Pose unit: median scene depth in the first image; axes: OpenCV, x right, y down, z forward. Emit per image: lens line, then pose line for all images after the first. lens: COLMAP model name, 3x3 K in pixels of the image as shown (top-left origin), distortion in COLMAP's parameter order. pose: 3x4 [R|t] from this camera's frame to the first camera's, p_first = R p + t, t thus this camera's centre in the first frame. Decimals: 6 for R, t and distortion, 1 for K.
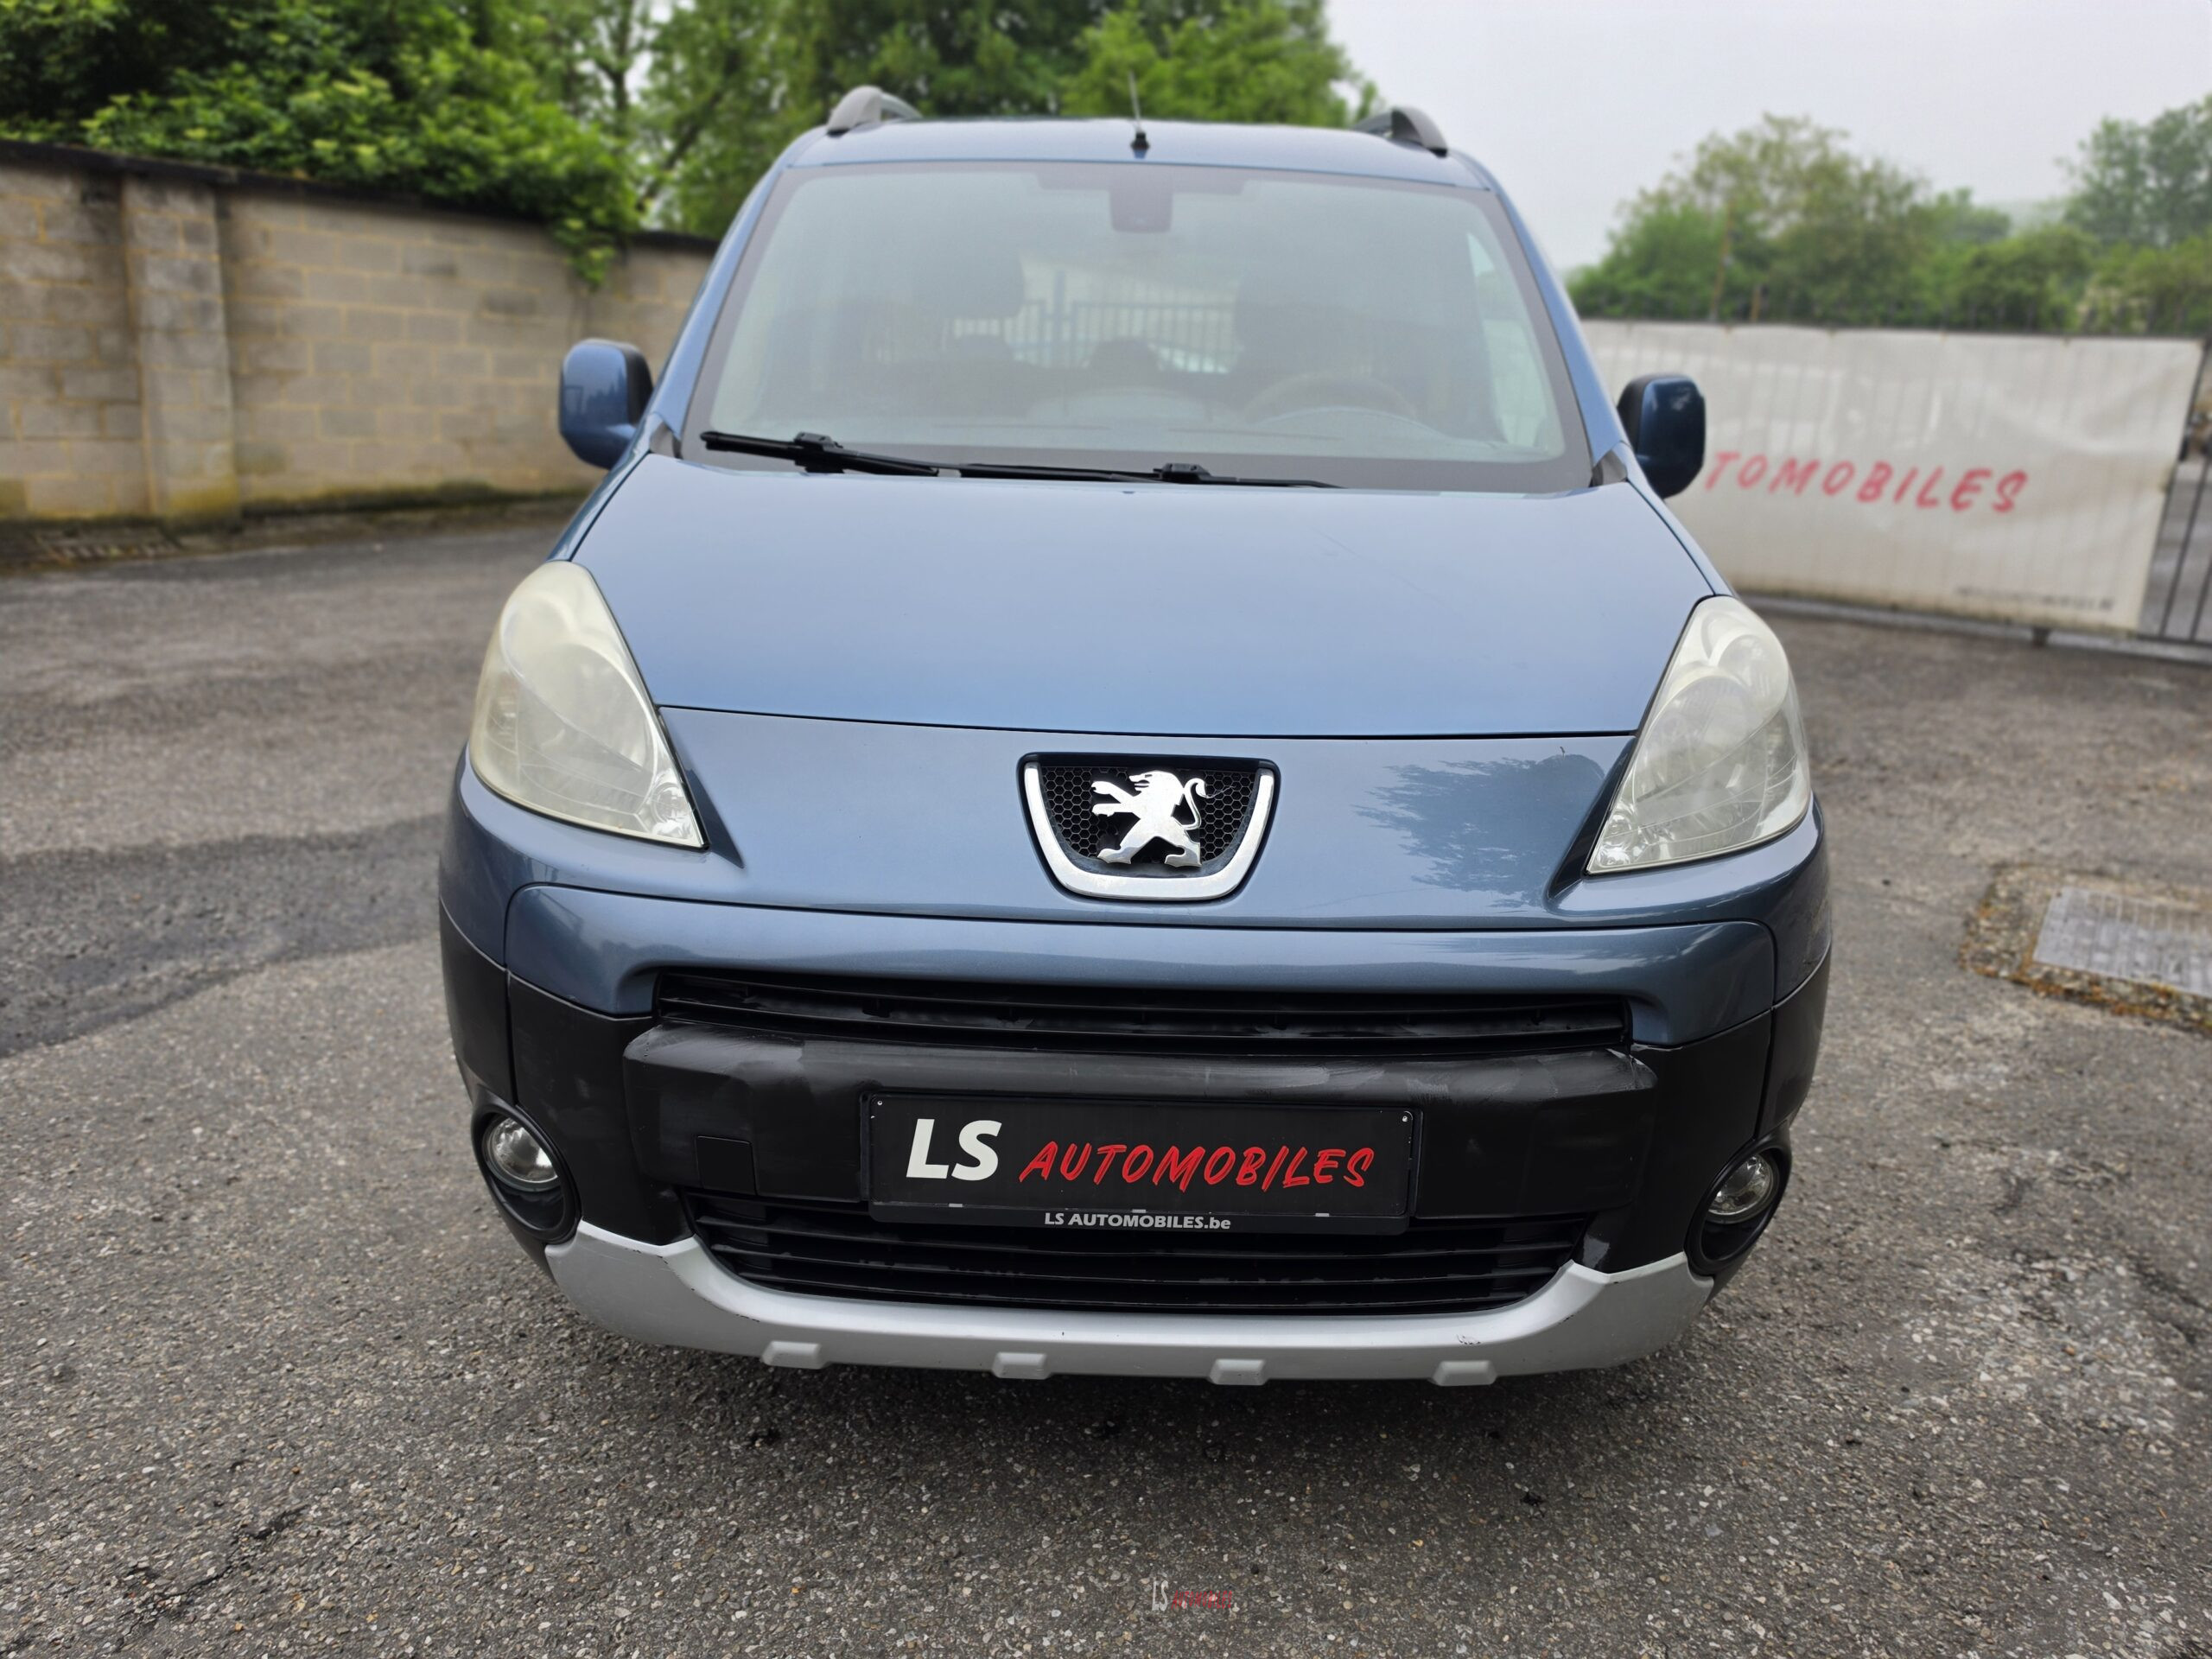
lens RADIAL K [[1592.3, 0, 1102.4], [0, 1592.3, 840.1], [0, 0, 1]] dist [0.099032, -0.152732]
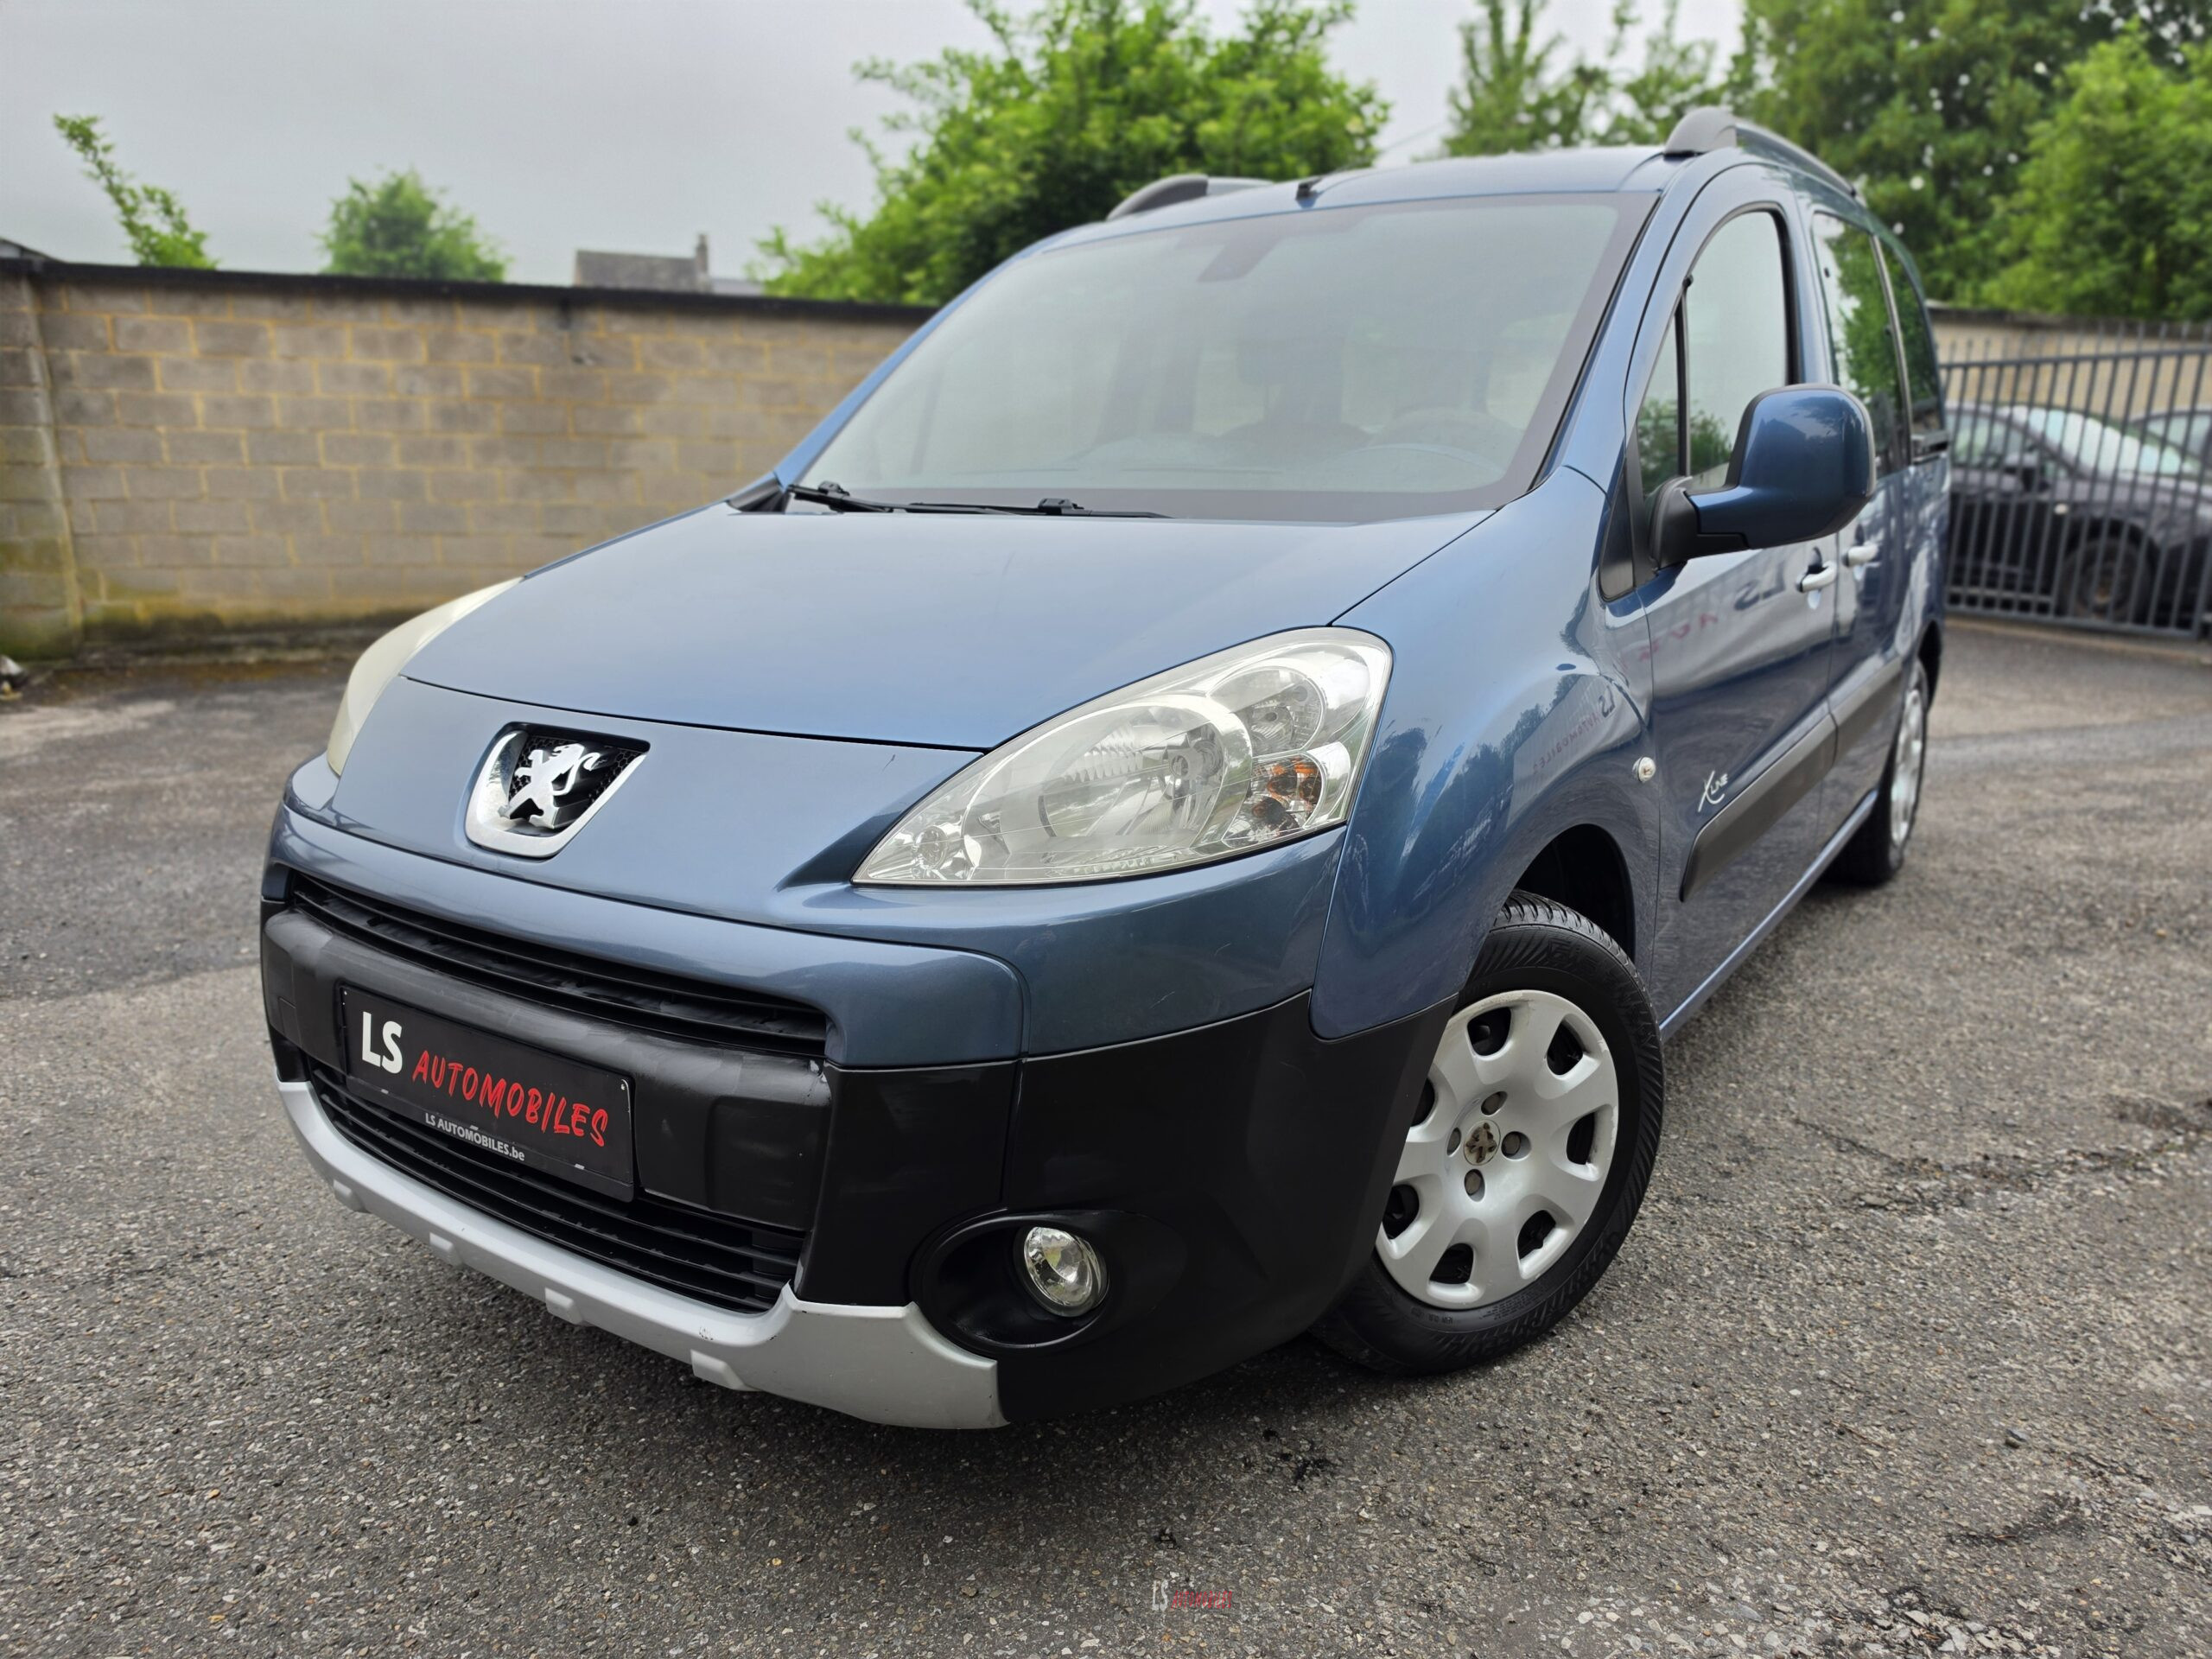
lens RADIAL K [[1626.4, 0, 1136.2], [0, 1626.4, 830.3], [0, 0, 1]] dist [0.004516, -0.002903]
pose [[0.799569, 0.088629, -0.593998, 1.035962], [-0.132424, 0.990726, -0.030430, -0.001517], [0.585792, 0.102991, 0.803891, 0.326461]]
